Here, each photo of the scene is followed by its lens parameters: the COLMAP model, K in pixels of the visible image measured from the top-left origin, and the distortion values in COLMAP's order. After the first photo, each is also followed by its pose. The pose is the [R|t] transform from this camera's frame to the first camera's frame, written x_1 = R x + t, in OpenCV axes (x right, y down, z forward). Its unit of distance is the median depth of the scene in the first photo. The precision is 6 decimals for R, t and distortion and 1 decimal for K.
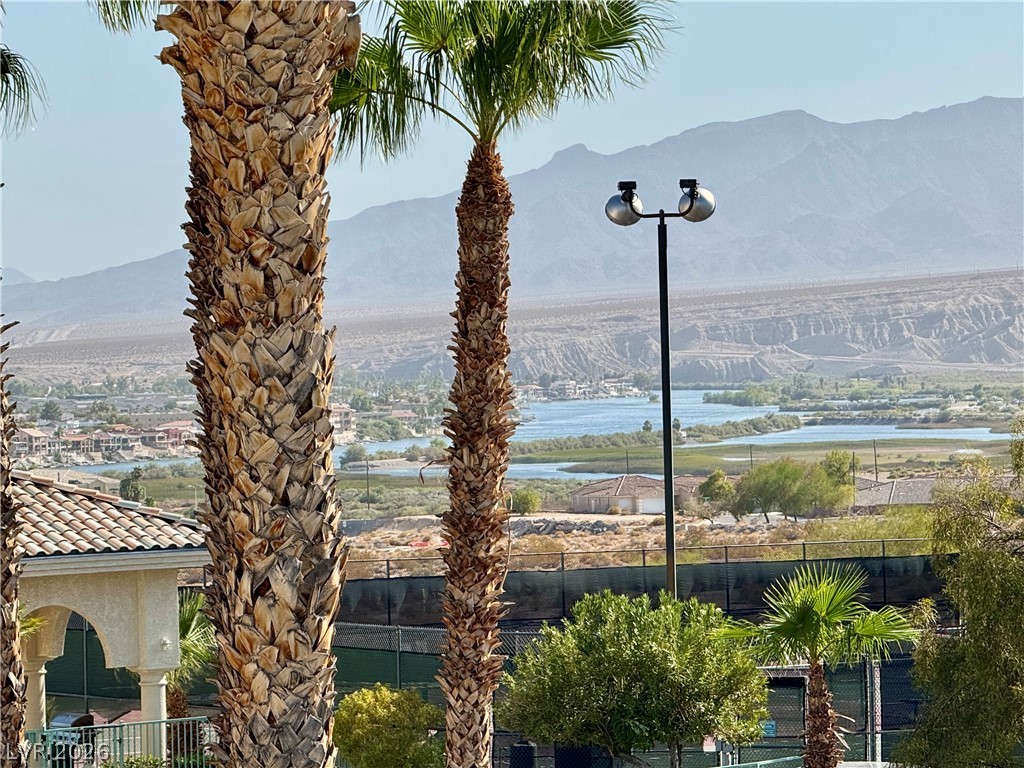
lens RADIAL K [[4667.0, 0, 511.6], [0, 4667.0, 382.9], [0, 0, 1]] dist [0.232266, 0.000000]
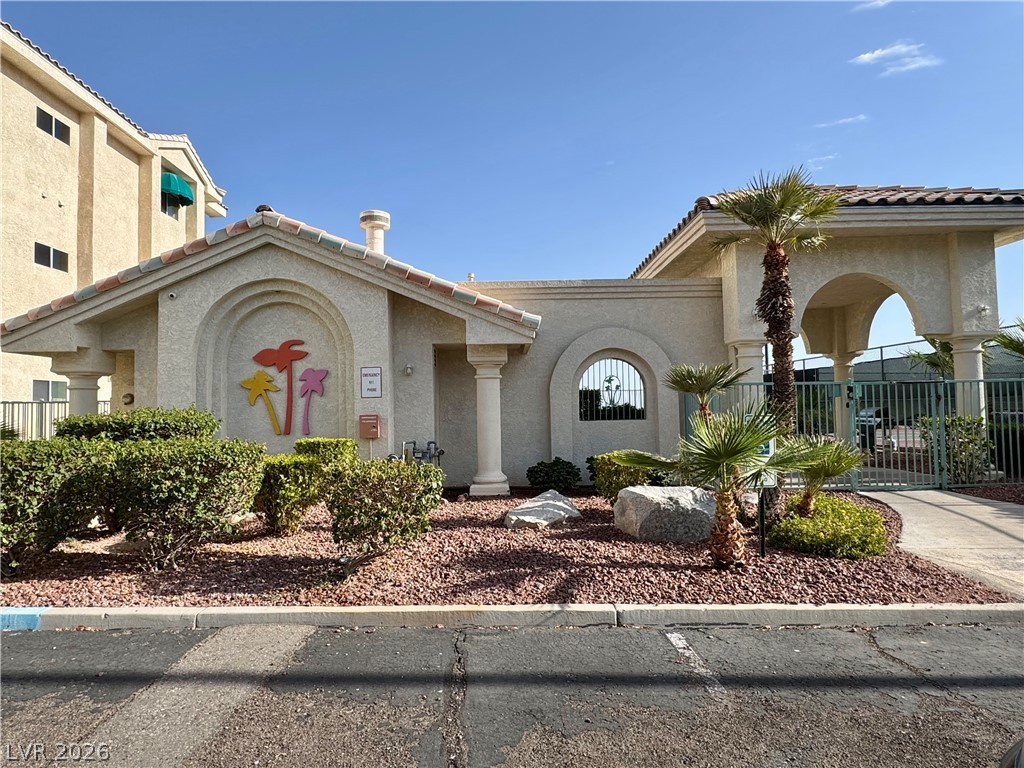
lens RADIAL K [[621.8, 0, 512.7], [0, 621.8, 383.6], [0, 0, 1]] dist [0.002897, 0.001307]
pose [[0.821739, -0.016807, -0.569616, -0.081372], [-0.003011, 0.999423, -0.033833, 0.077015], [0.569856, 0.029517, 0.821215, 0.828855]]
